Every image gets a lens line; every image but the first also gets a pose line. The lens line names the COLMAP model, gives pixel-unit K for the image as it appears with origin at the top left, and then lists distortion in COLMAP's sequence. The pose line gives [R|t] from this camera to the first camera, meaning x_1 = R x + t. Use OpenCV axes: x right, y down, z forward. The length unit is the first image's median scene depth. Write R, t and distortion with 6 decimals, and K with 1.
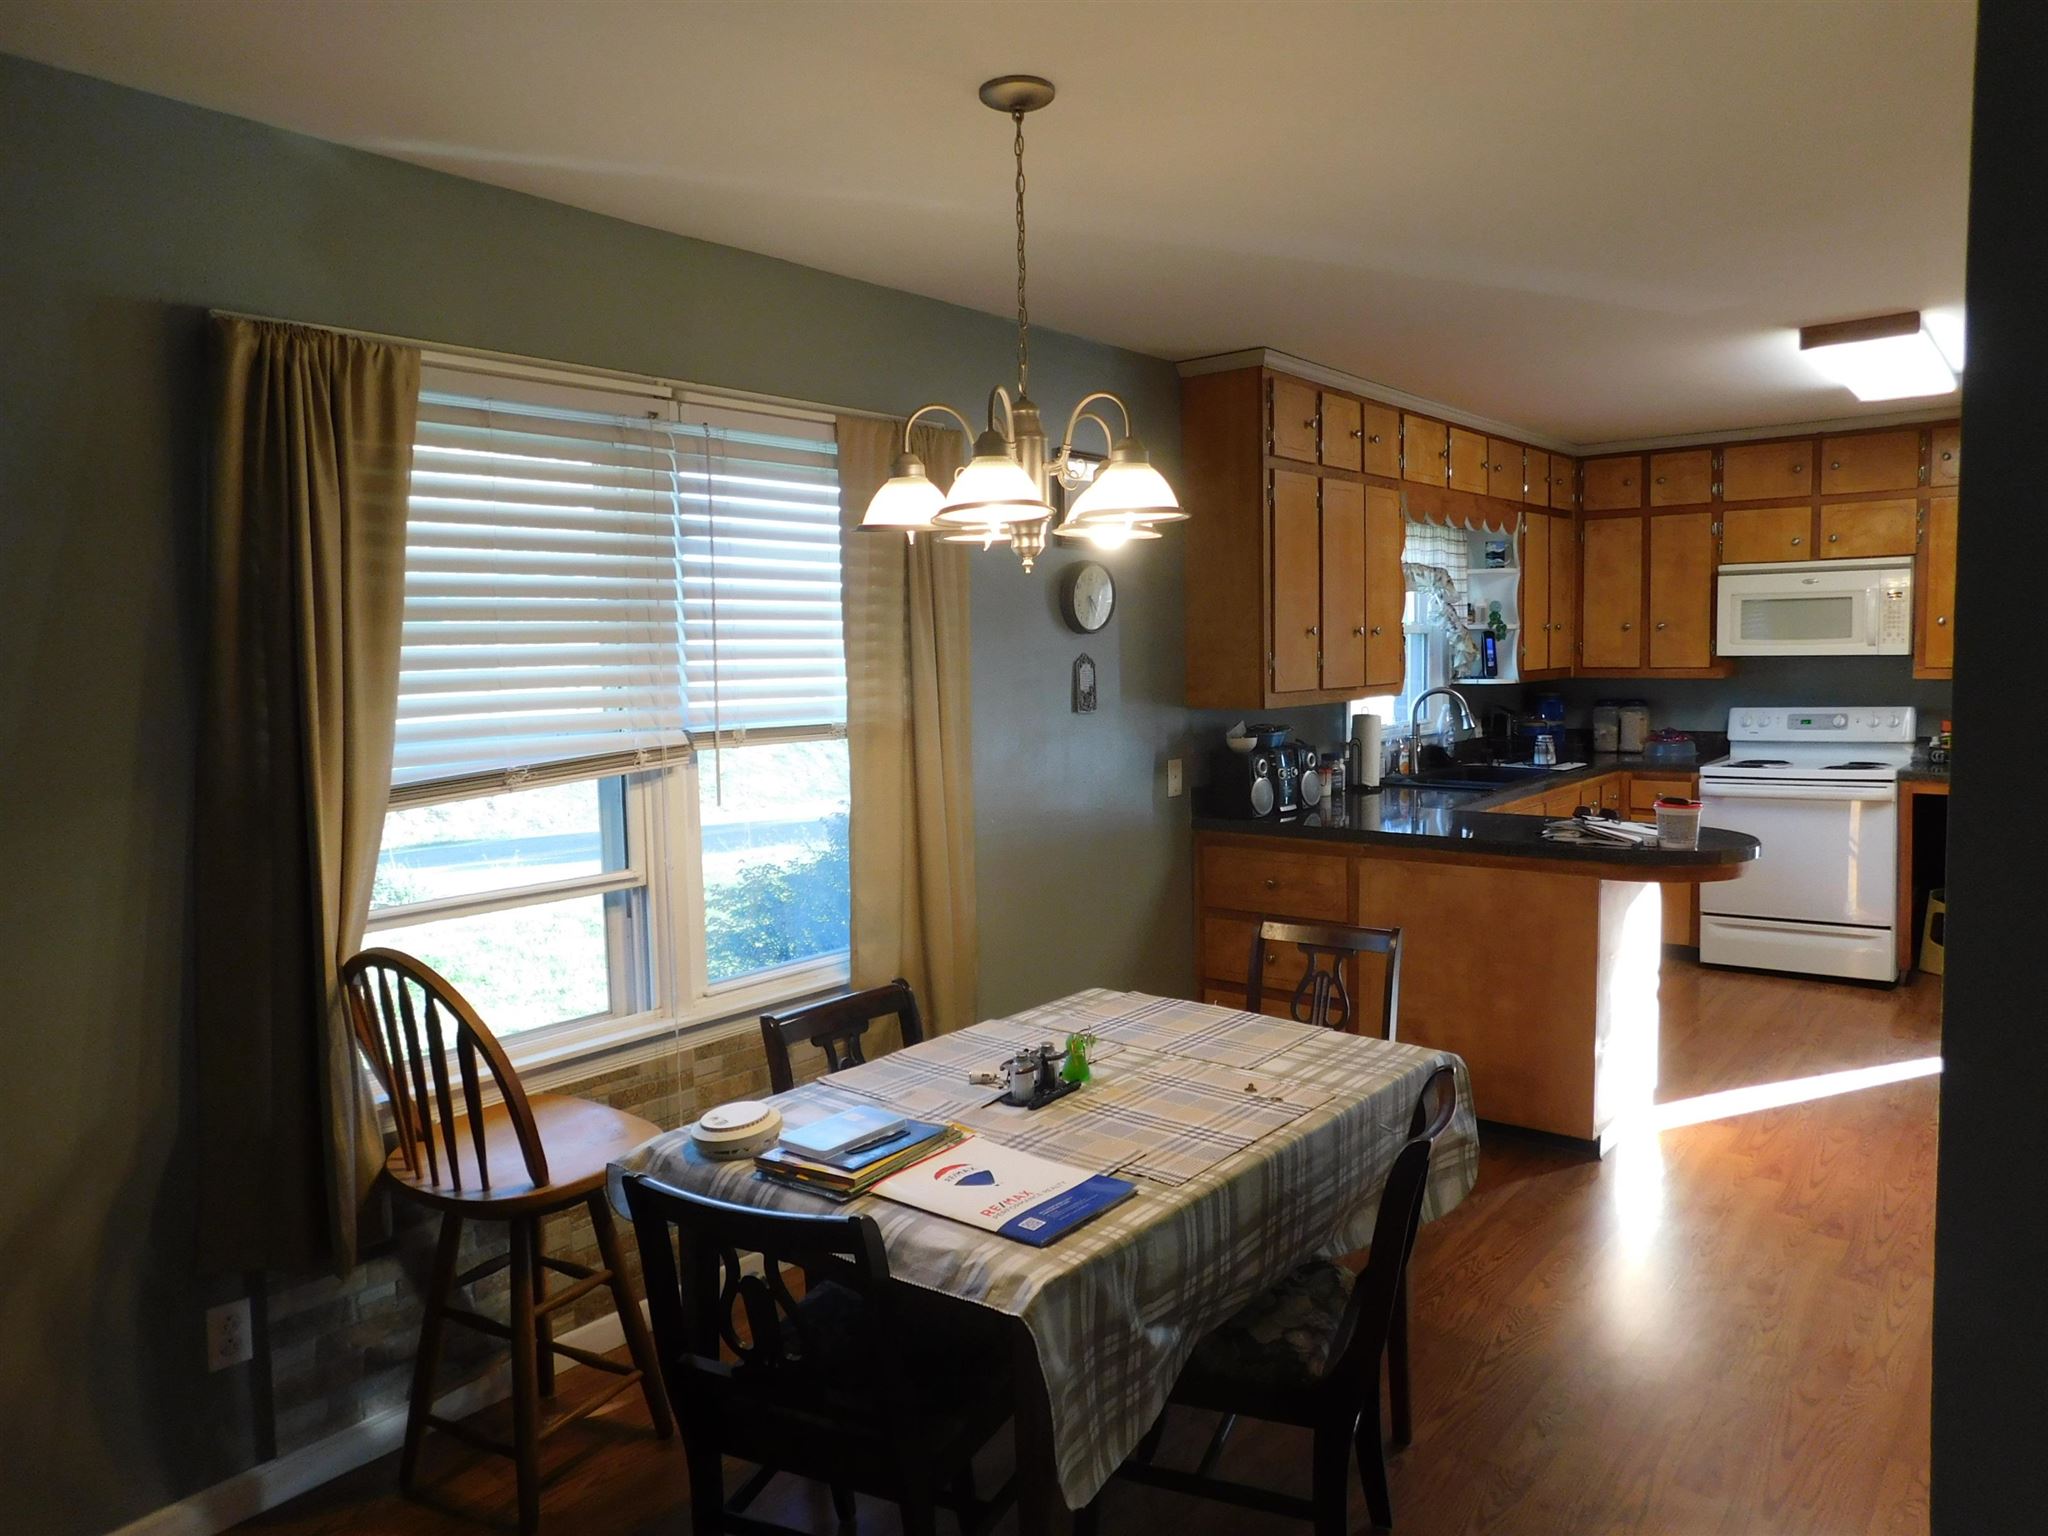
lens RADIAL K [[1361.8, 0, 1024.0], [0, 1361.8, 768.0], [0, 0, 1]] dist [-0.067737, 0.052346]
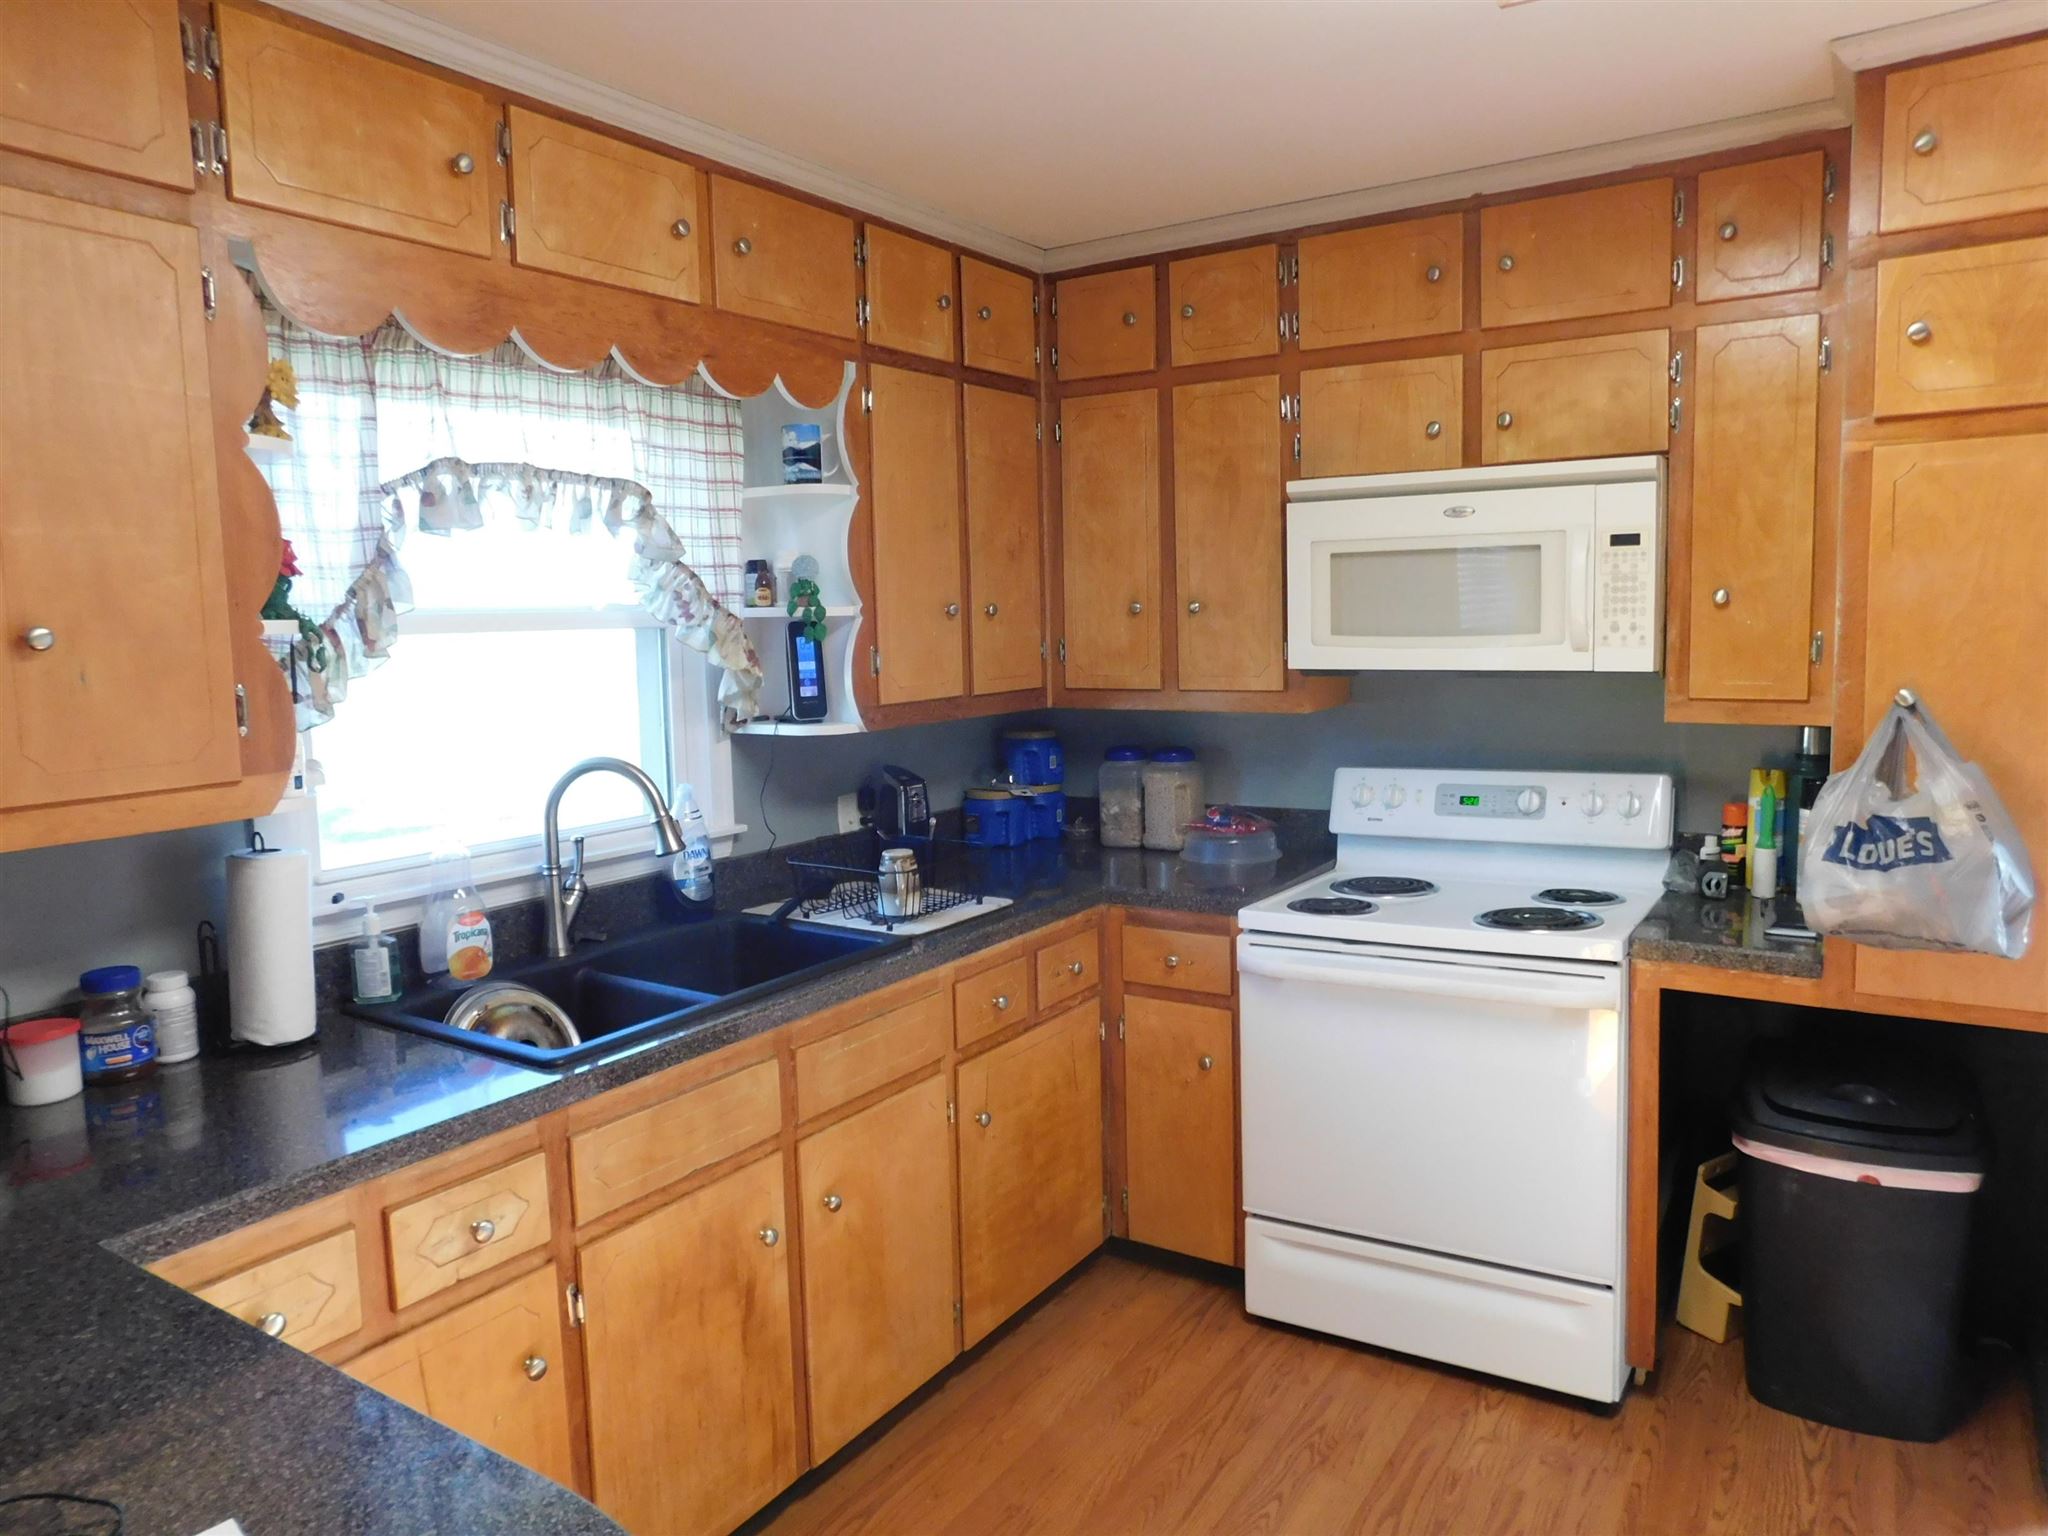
lens RADIAL K [[1361.8, 0, 1024.0], [0, 1361.8, 768.0], [0, 0, 1]] dist [-0.067737, 0.052346]
pose [[0.993182, -0.015367, 0.115559, 0.367962], [0.013136, 0.999713, 0.020041, -0.059547], [-0.115833, -0.018386, 0.993098, 0.528926]]
